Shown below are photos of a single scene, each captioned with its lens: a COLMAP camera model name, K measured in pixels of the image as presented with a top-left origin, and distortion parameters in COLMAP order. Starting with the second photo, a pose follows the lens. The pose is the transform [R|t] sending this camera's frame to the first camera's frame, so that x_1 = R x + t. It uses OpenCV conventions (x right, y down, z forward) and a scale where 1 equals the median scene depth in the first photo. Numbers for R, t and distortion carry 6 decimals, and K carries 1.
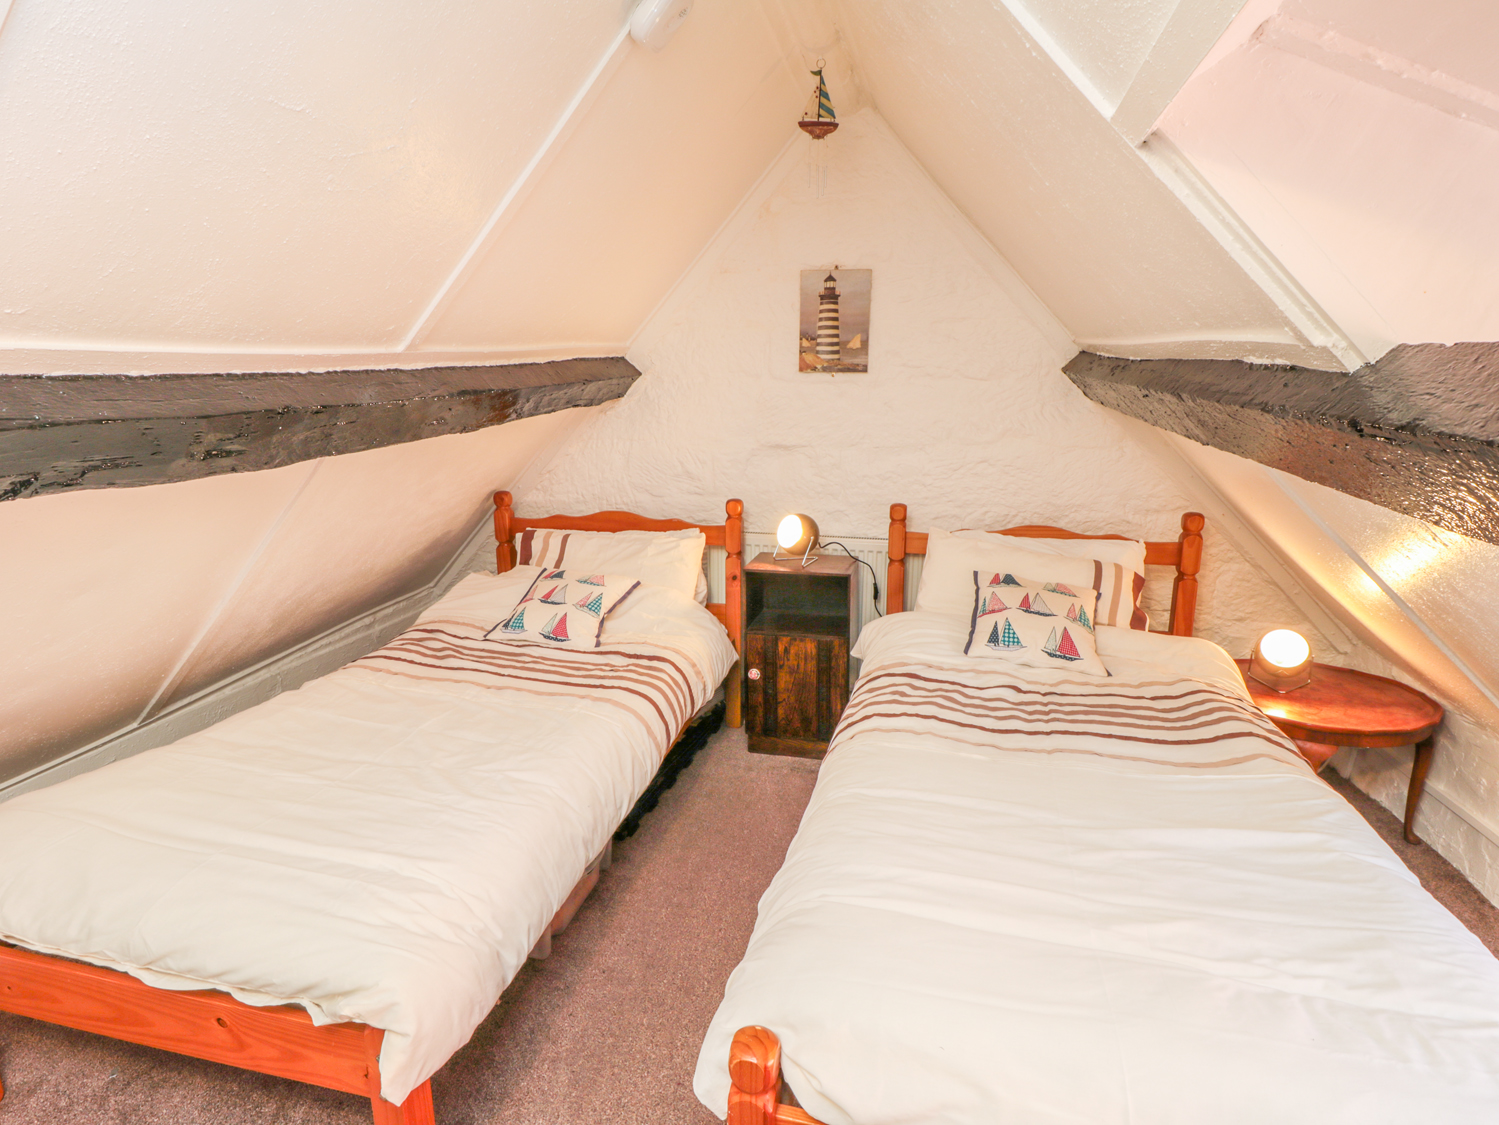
lens RADIAL K [[784.8, 0, 758.6], [0, 784.8, 563.0], [0, 0, 1]] dist [0.003275, -0.015593]
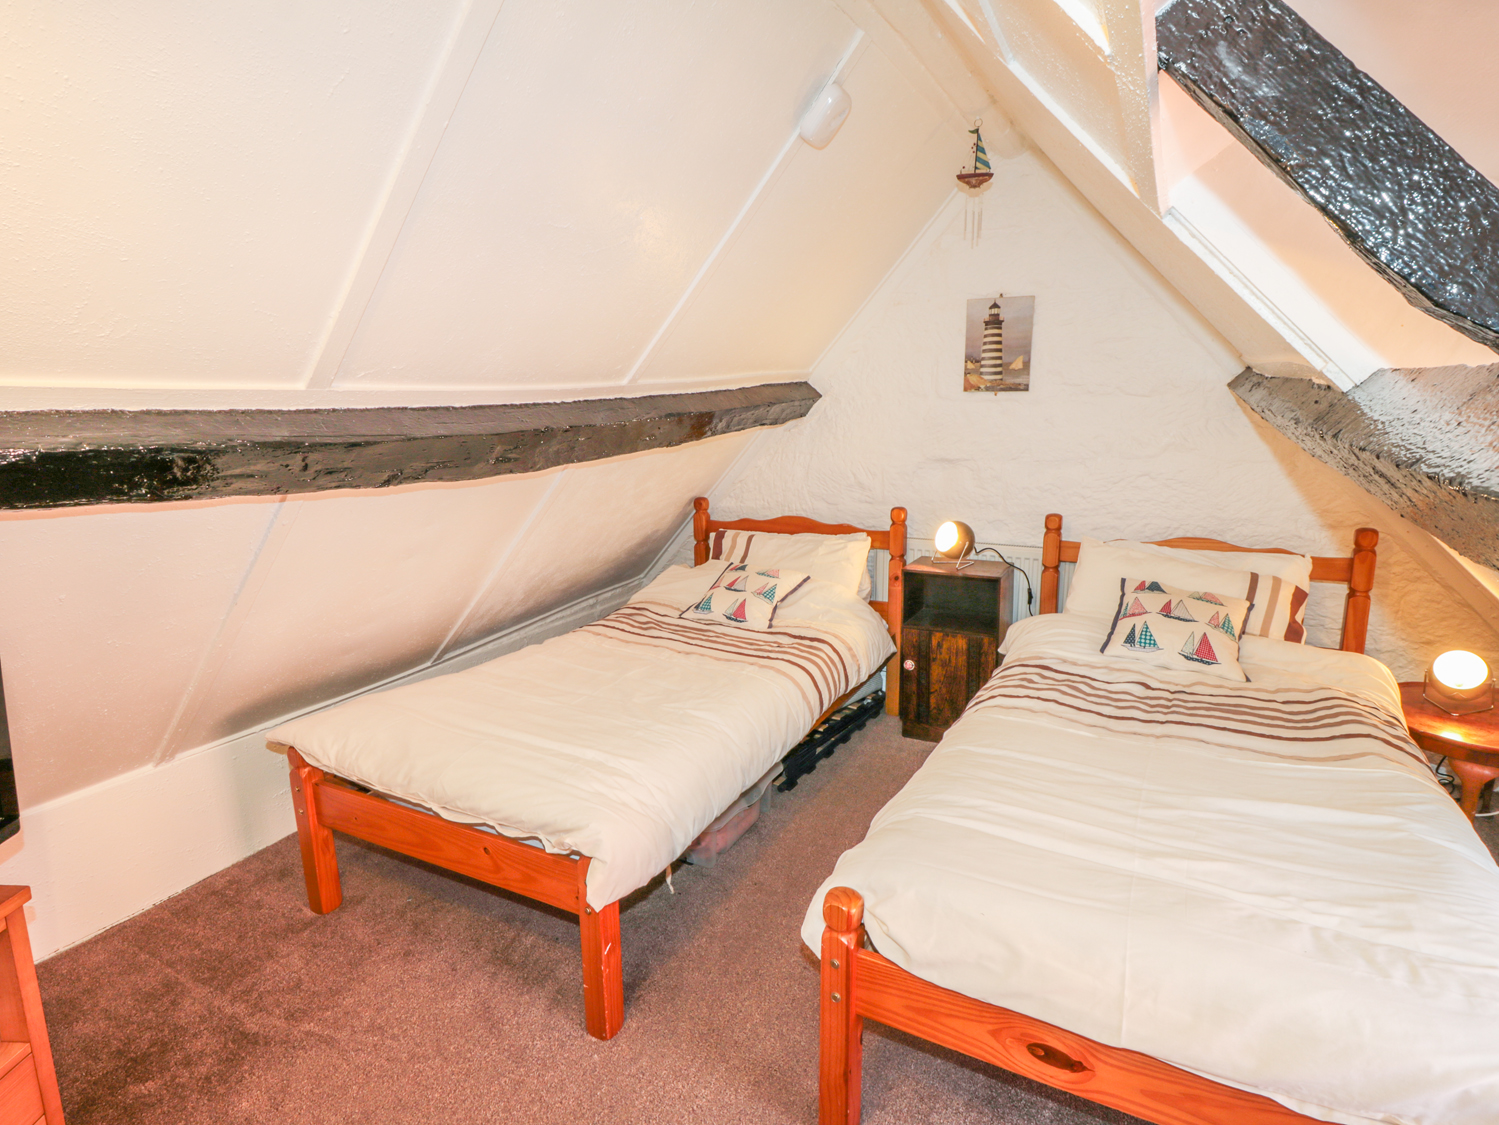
lens RADIAL K [[784.8, 0, 758.6], [0, 784.8, 563.0], [0, 0, 1]] dist [0.003275, -0.015593]
pose [[0.967254, 0.035852, -0.251264, 0.069802], [-0.041312, 0.999010, -0.016487, 0.028361], [0.250424, 0.026327, 0.967778, -0.142975]]
